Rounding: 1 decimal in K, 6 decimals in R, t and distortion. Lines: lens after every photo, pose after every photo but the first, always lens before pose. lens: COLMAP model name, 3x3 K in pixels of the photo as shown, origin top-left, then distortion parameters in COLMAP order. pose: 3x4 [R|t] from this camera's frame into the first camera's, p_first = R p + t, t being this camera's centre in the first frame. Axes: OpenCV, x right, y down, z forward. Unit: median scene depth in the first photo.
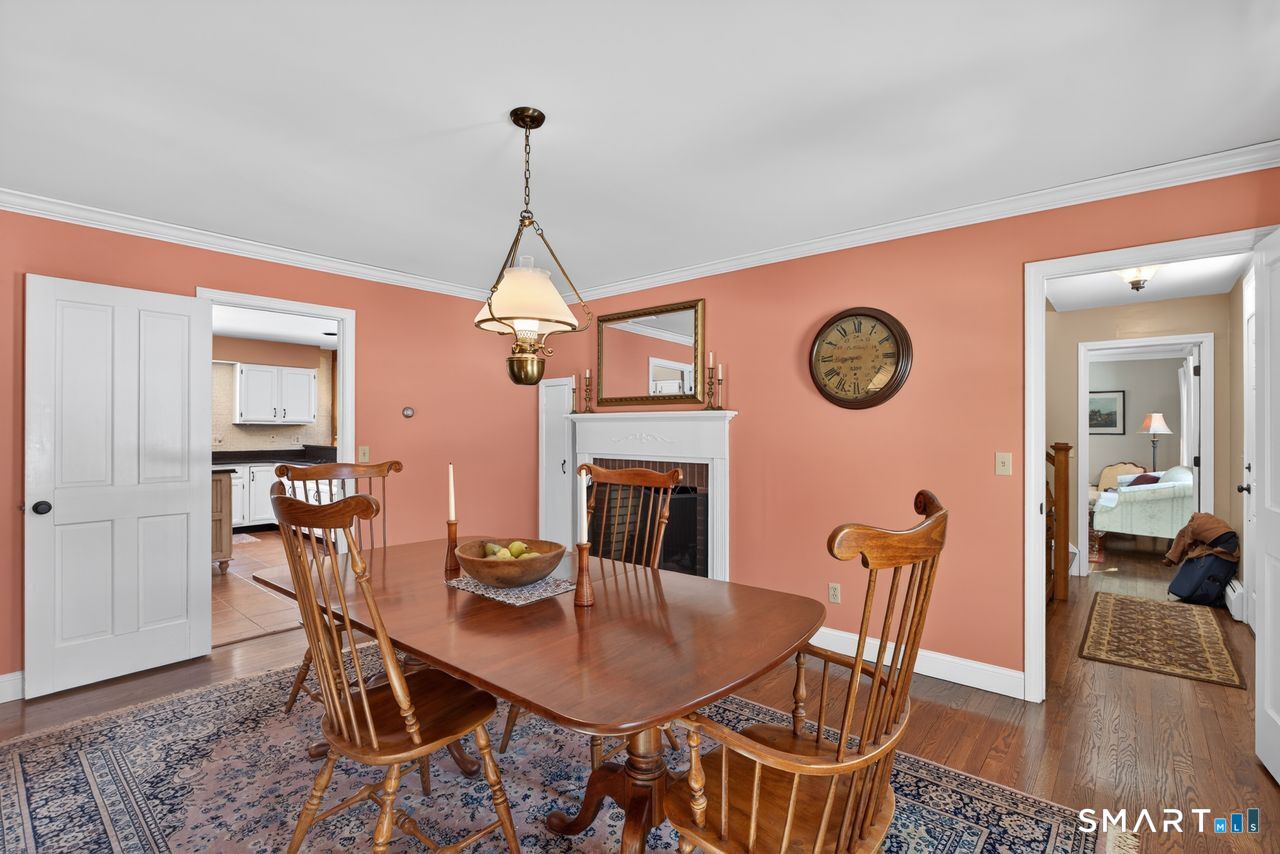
lens RADIAL K [[577.7, 0, 636.0], [0, 577.7, 426.7], [0, 0, 1]] dist [-0.016432, 0.003305]
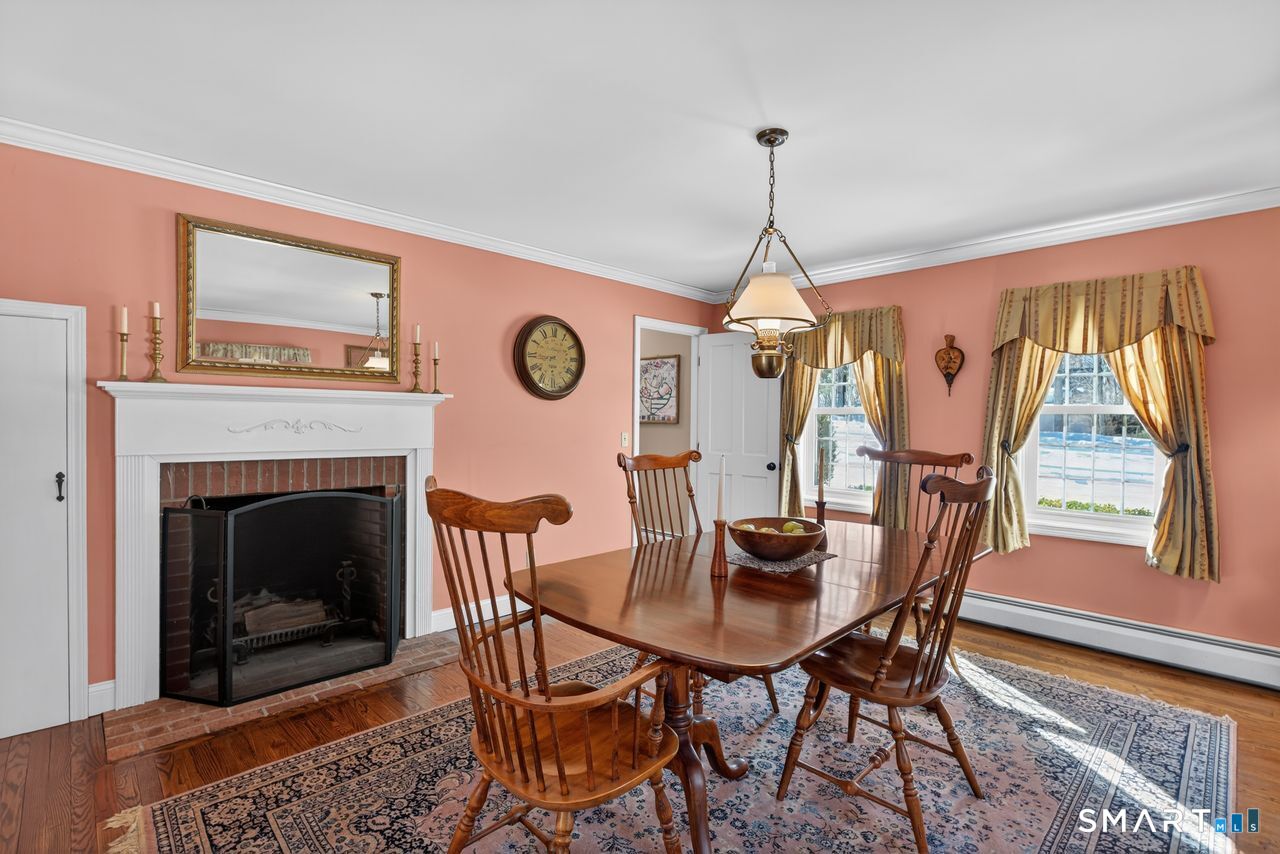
lens RADIAL K [[577.7, 0, 634.7], [0, 577.7, 422.0], [0, 0, 1]] dist [-0.016432, 0.003305]
pose [[0.110435, -0.007504, 0.993855, -0.761353], [-0.015514, 0.999837, 0.009273, 0.002026], [-0.993762, -0.016443, 0.110301, 0.649910]]
